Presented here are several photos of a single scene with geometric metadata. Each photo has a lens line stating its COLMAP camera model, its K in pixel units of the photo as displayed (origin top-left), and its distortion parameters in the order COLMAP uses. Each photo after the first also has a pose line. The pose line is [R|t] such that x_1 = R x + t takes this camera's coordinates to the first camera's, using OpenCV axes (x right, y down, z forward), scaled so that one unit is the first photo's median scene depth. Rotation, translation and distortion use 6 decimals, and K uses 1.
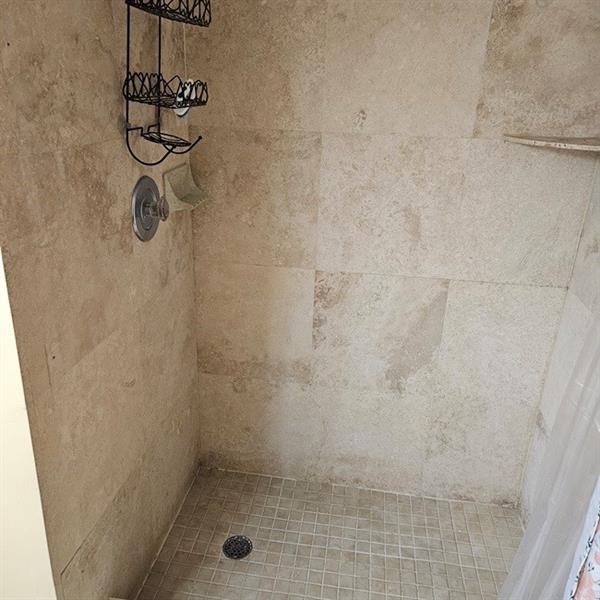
lens RADIAL K [[541.6, 0, 300.0], [0, 541.6, 300.0], [0, 0, 1]] dist [0.091127, -0.095243]
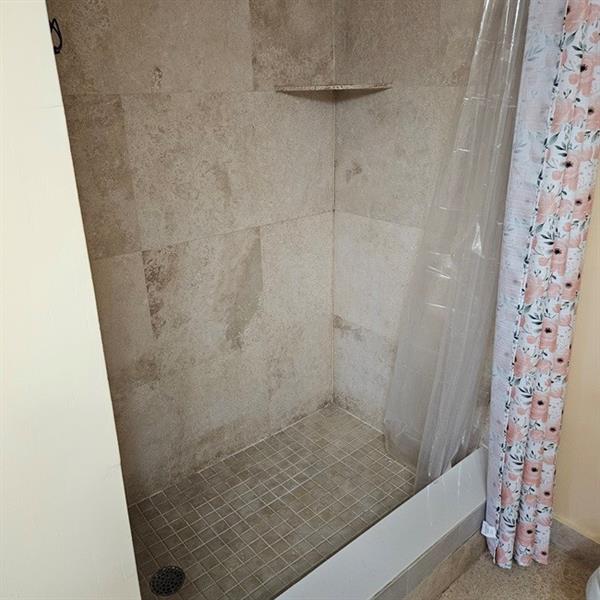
lens RADIAL K [[541.6, 0, 300.0], [0, 541.6, 300.0], [0, 0, 1]] dist [0.091127, -0.095243]
pose [[0.664620, -0.315276, 0.677407, -0.449353], [0.317961, 0.939771, 0.125426, -0.009555], [-0.676151, 0.132028, 0.724836, 0.179438]]
